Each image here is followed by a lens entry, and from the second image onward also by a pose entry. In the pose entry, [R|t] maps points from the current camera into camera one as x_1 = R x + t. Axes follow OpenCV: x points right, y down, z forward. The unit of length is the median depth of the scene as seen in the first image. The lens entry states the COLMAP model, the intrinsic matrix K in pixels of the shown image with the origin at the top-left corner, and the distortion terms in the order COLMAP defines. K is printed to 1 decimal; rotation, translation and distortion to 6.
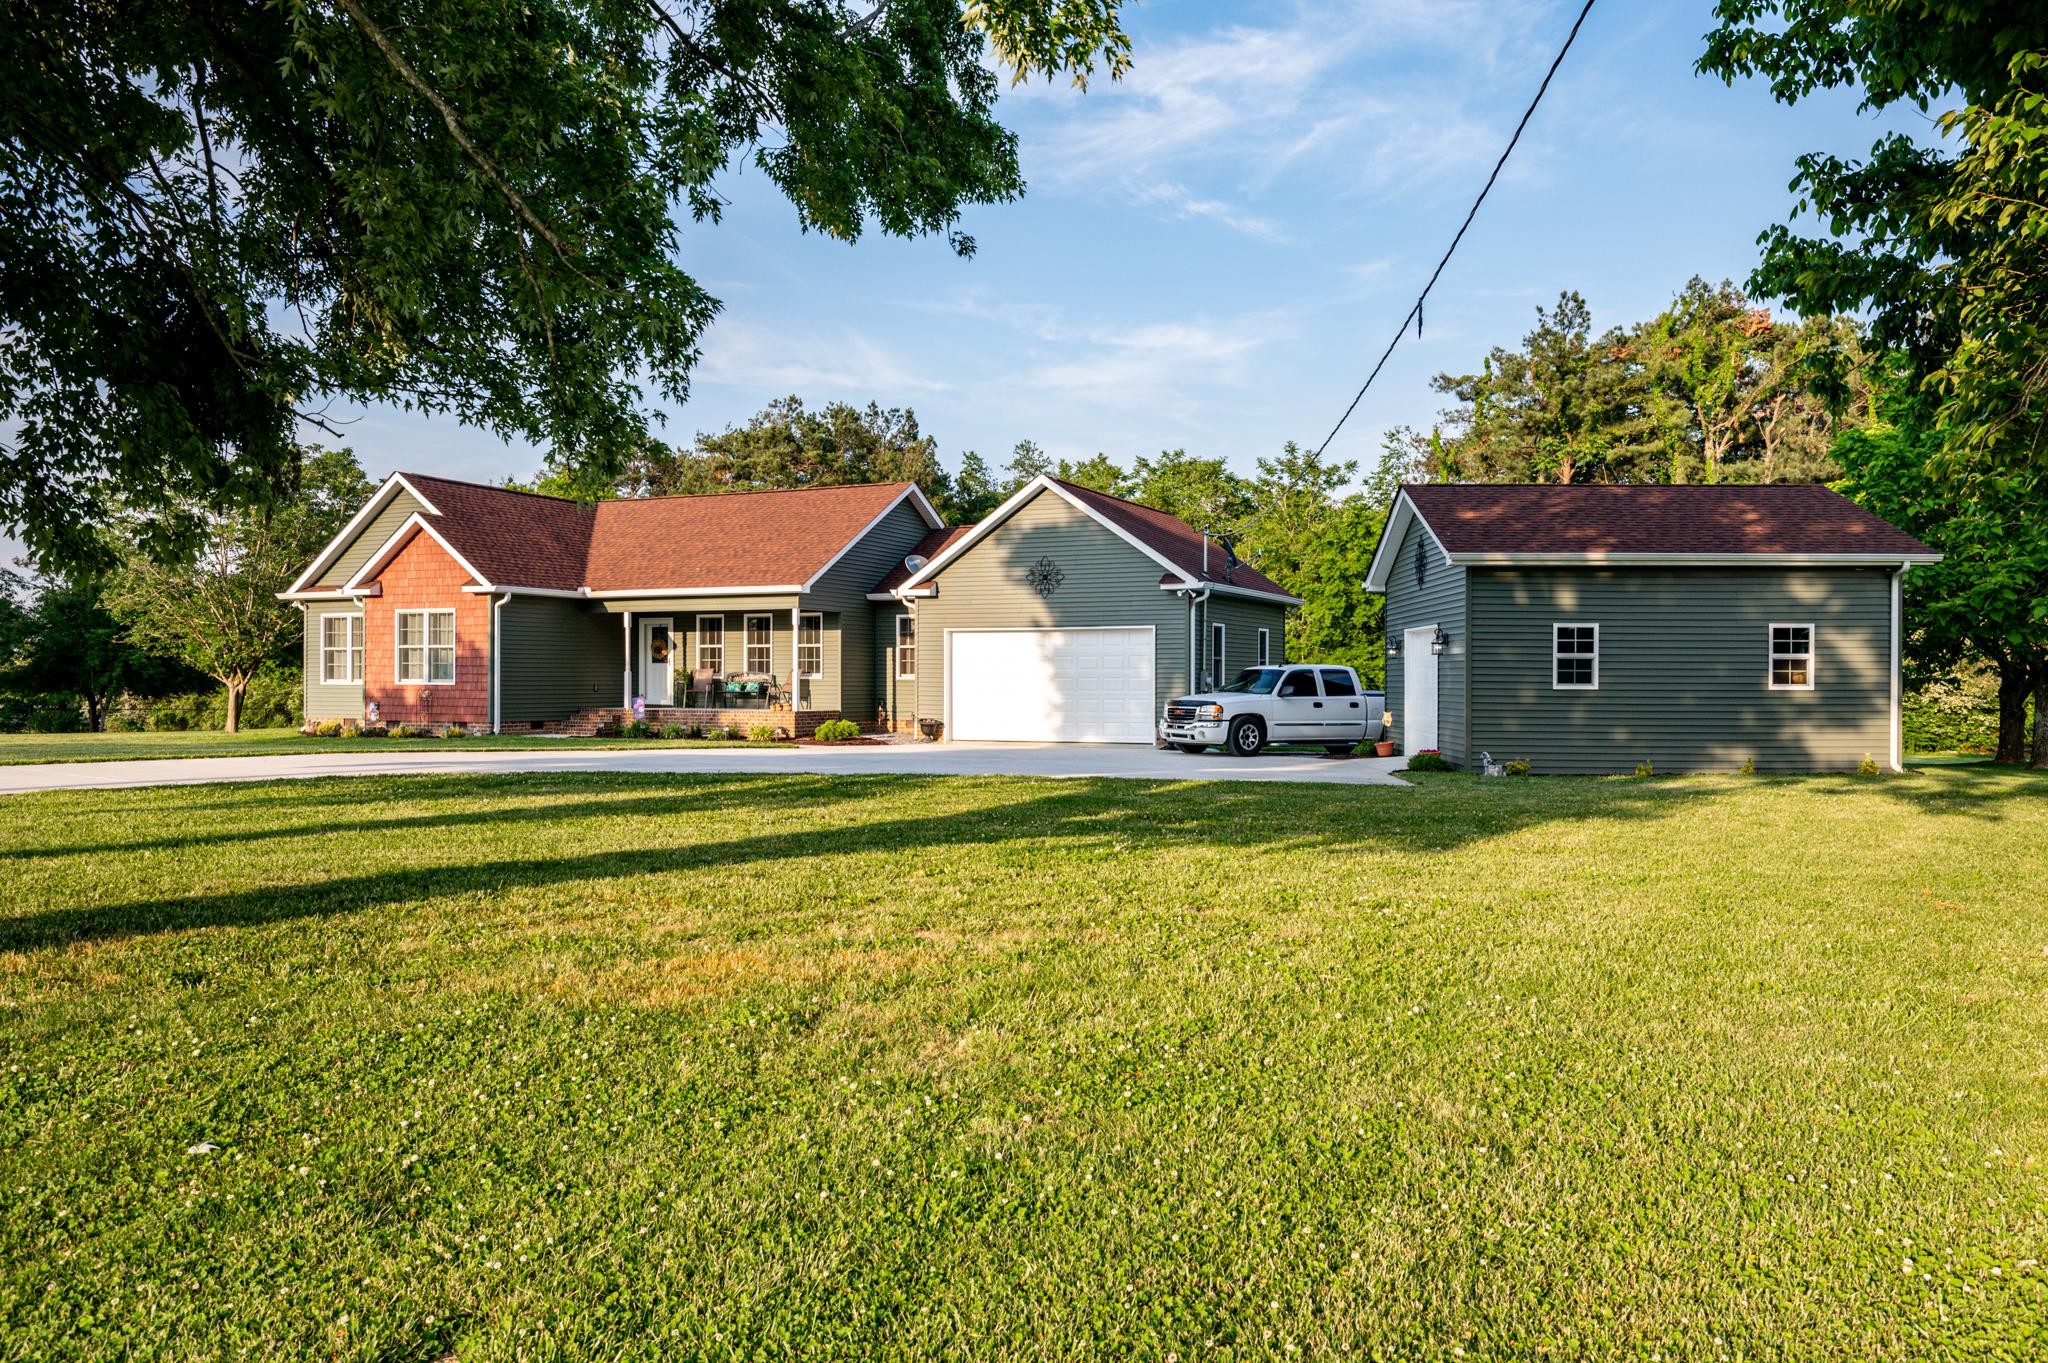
lens RADIAL K [[1562.4, 0, 1024.0], [0, 1562.4, 681.5], [0, 0, 1]] dist [-0.006303, 0.001710]
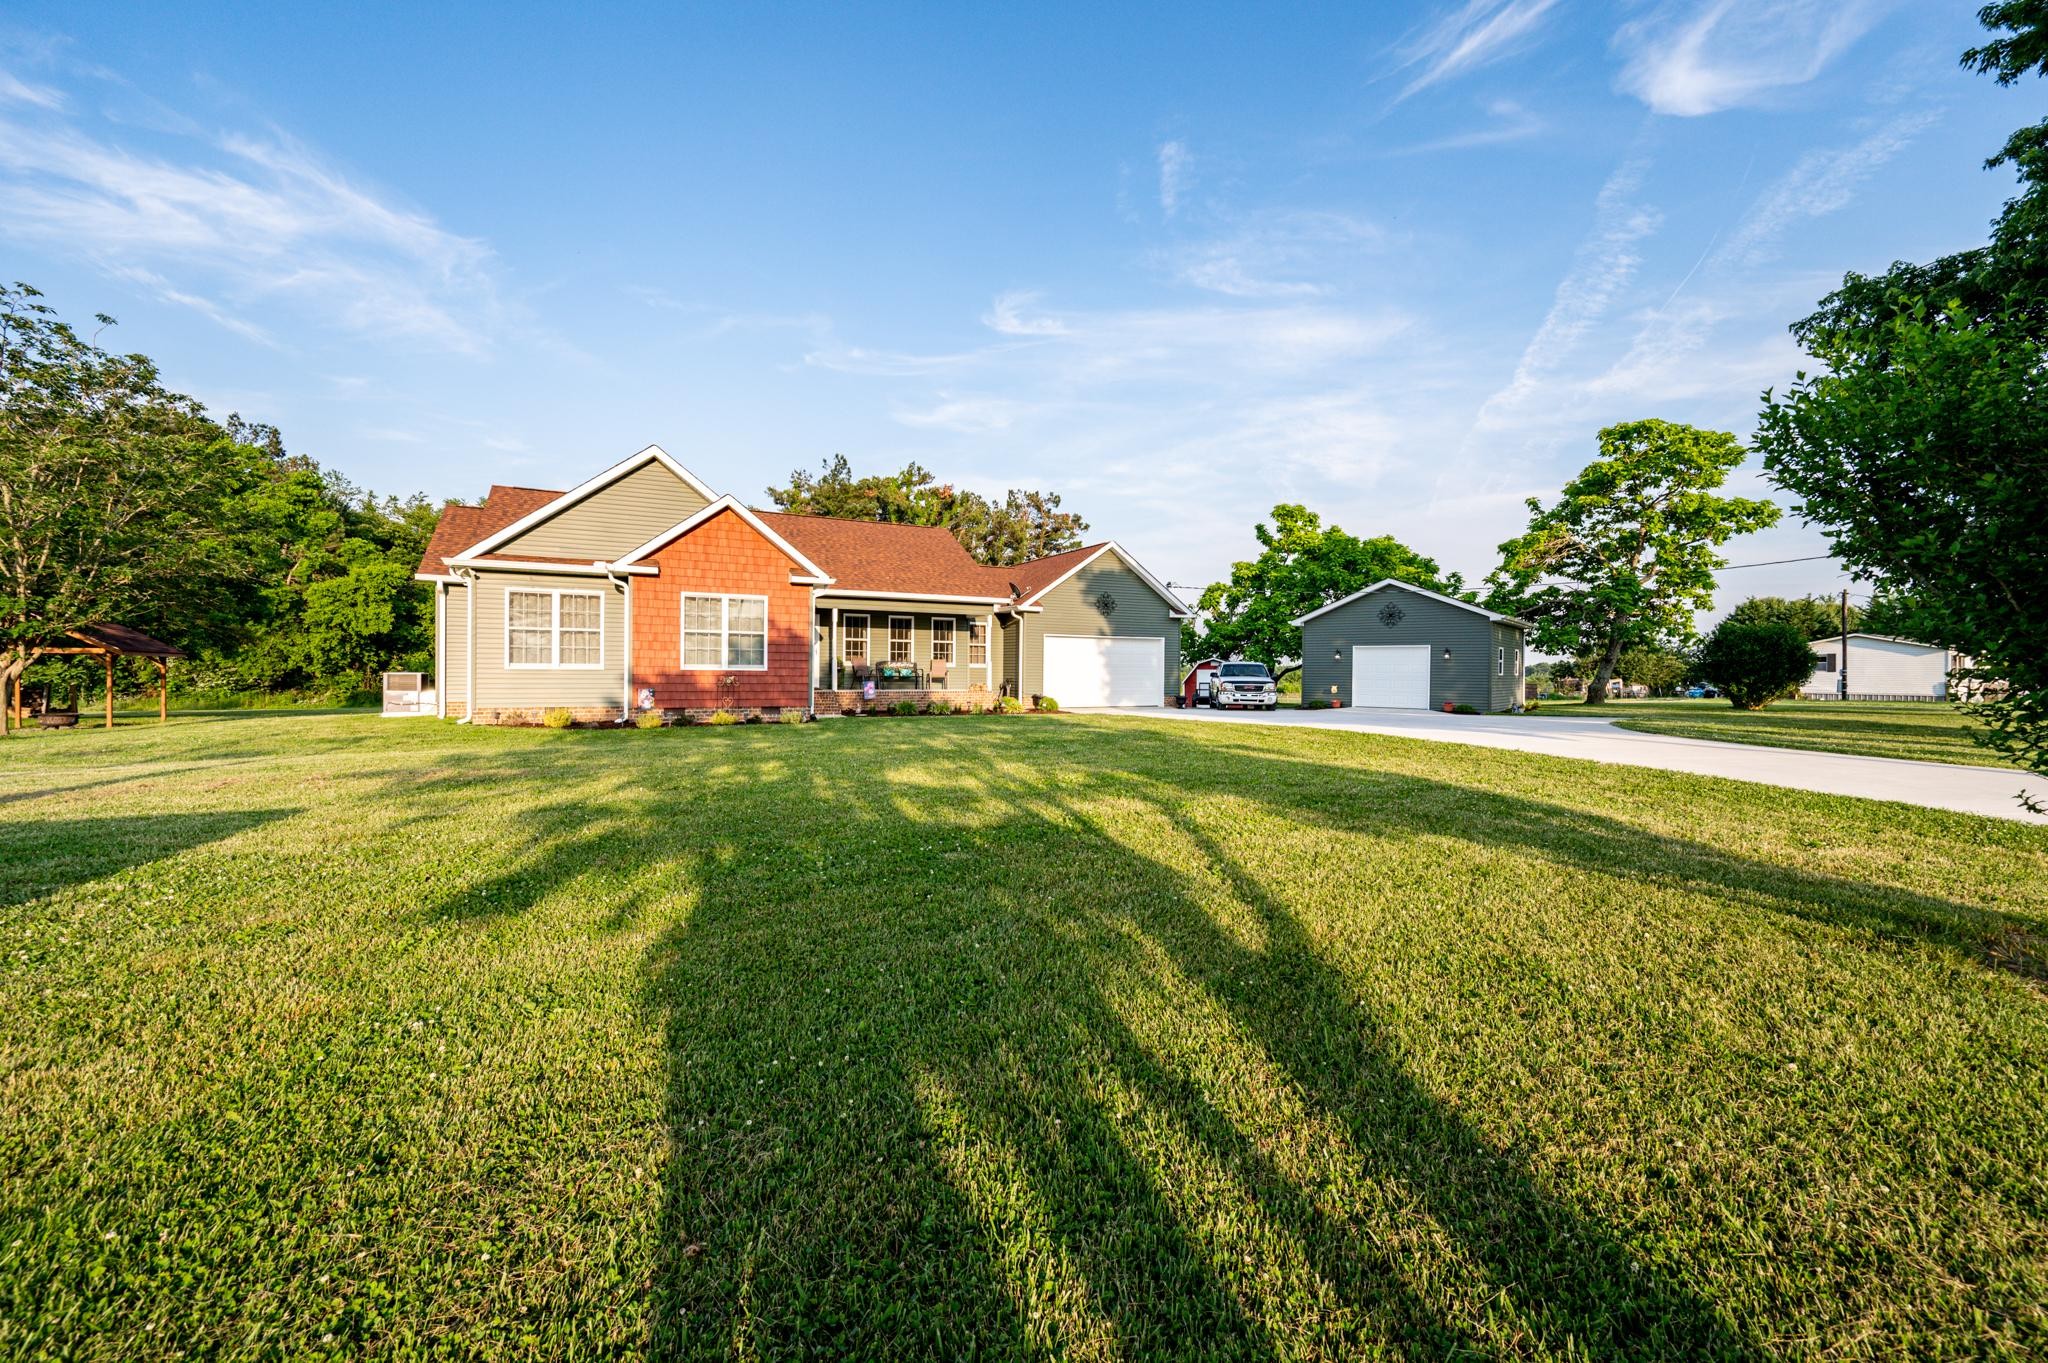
lens RADIAL K [[824.0, 0, 1030.9], [0, 824.0, 671.0], [0, 0, 1]] dist [0.001984, 0.000279]
pose [[0.607172, 0.001413, 0.794569, -0.652180], [-0.009483, 0.999940, 0.005468, -0.002100], [-0.794514, -0.010855, 0.607149, 0.514868]]
